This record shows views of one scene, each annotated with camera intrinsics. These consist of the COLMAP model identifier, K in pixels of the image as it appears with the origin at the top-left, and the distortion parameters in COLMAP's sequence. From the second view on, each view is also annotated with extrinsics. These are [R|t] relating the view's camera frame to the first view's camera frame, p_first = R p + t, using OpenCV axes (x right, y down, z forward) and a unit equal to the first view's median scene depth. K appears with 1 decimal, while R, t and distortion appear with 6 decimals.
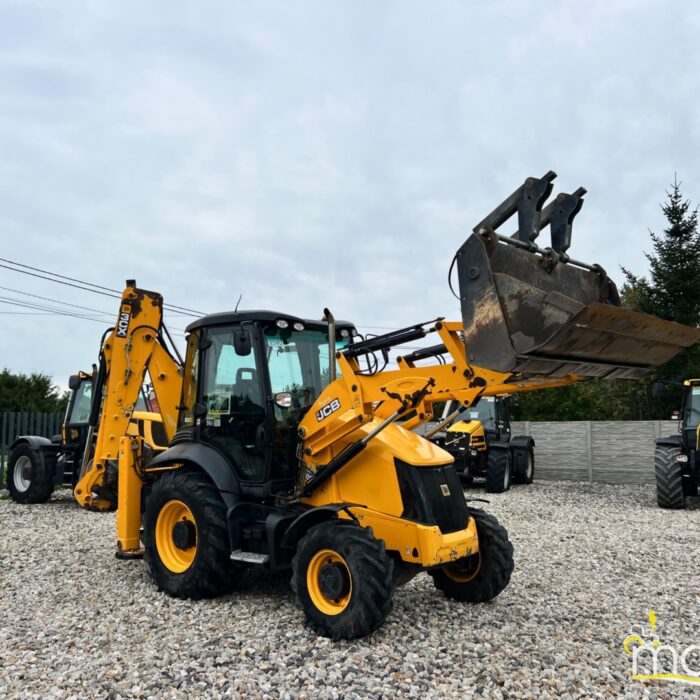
lens RADIAL K [[721.4, 0, 357.2], [0, 721.4, 352.4], [0, 0, 1]] dist [0.040086, 0.000000]
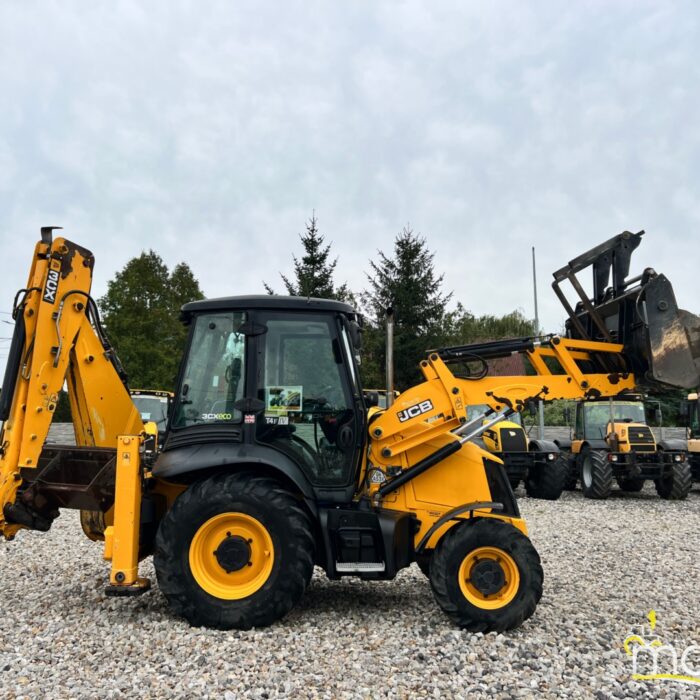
lens RADIAL K [[721.4, 0, 351.8], [0, 721.4, 350.7], [0, 0, 1]] dist [0.040086, 0.000000]
pose [[0.744386, 0.086128, 0.662172, -0.737471], [-0.081438, 0.995954, -0.037993, 0.039982], [-0.662765, -0.025644, 0.748388, 0.296790]]
